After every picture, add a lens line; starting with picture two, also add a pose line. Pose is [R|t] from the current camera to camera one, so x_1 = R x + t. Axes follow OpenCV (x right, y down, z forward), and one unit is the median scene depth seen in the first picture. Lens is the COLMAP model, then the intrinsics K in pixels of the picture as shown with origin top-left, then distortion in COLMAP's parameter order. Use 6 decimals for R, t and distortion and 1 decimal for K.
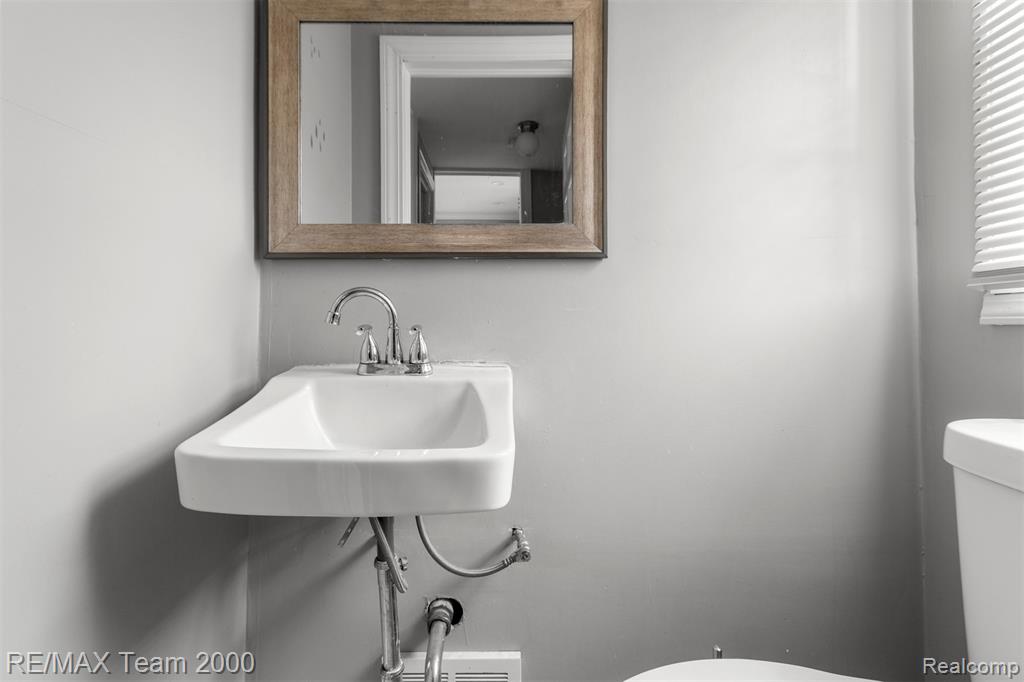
lens RADIAL K [[475.6, 0, 513.7], [0, 475.6, 320.5], [0, 0, 1]] dist [-0.001552, -0.000217]
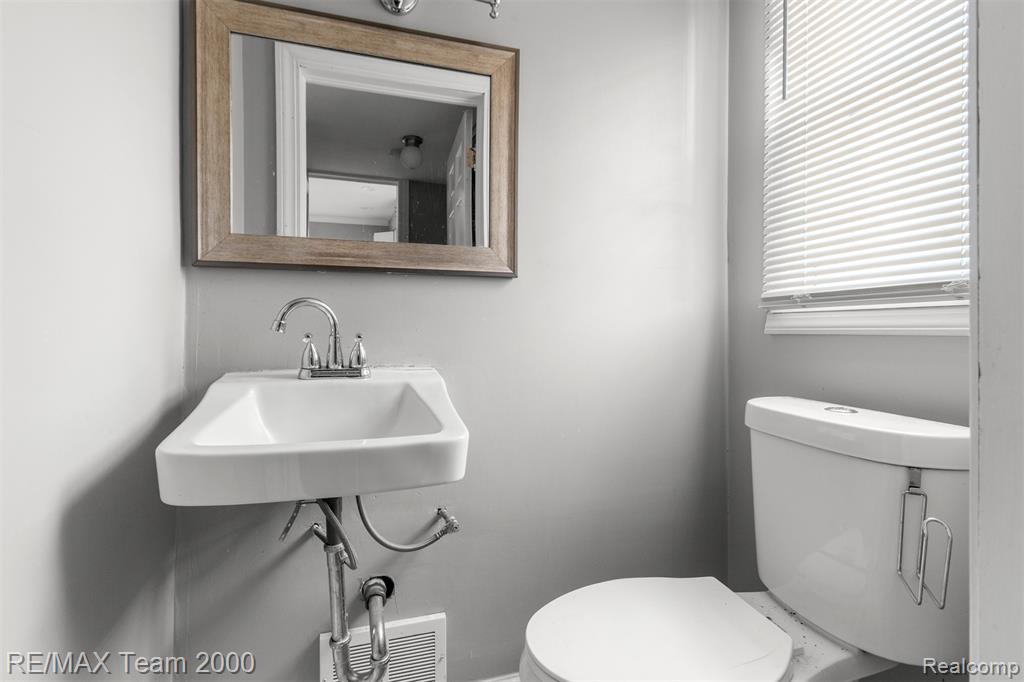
lens RADIAL K [[486.8, 0, 500.4], [0, 486.8, 337.3], [0, 0, 1]] dist [0.000583, 0.000321]
pose [[0.956149, 0.000474, 0.292881, -0.207714], [-0.006990, 0.999751, 0.021204, -0.006441], [-0.292798, -0.022321, 0.955914, -0.172388]]
